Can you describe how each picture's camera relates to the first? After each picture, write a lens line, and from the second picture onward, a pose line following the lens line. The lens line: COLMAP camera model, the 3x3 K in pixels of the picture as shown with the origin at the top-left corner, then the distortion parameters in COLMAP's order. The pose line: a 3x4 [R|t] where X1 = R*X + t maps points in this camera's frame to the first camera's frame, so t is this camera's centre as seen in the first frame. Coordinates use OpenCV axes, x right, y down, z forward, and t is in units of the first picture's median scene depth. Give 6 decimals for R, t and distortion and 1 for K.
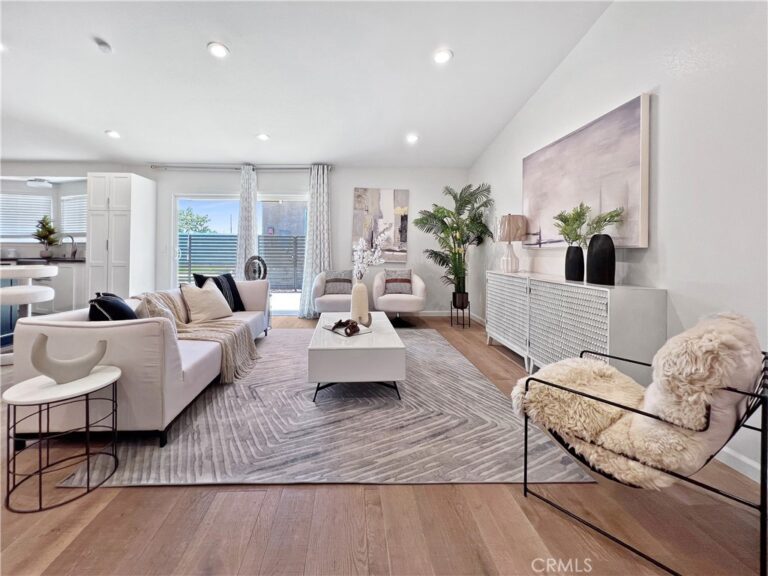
lens RADIAL K [[320.7, 0, 363.9], [0, 320.7, 253.9], [0, 0, 1]] dist [-0.008171, 0.001417]
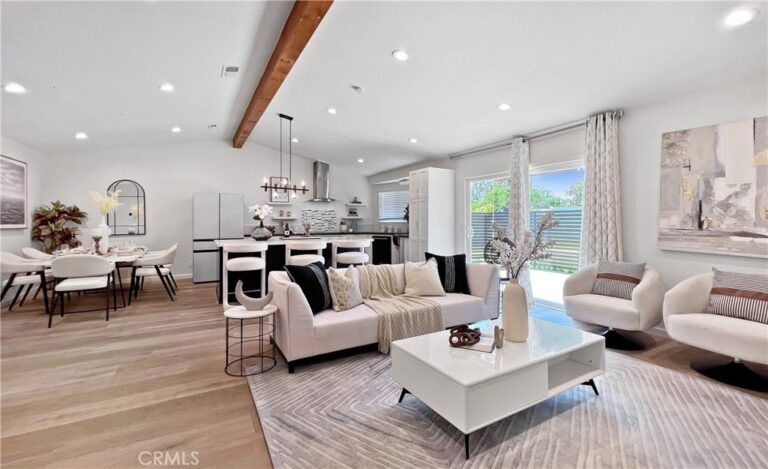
lens RADIAL K [[328.0, 0, 387.9], [0, 328.0, 223.7], [0, 0, 1]] dist [-0.001025, -0.000591]
pose [[0.474580, -0.000773, -0.880212, 0.282294], [-0.008712, 0.999947, -0.005576, -0.020560], [0.880169, 0.010315, 0.474548, 0.219447]]
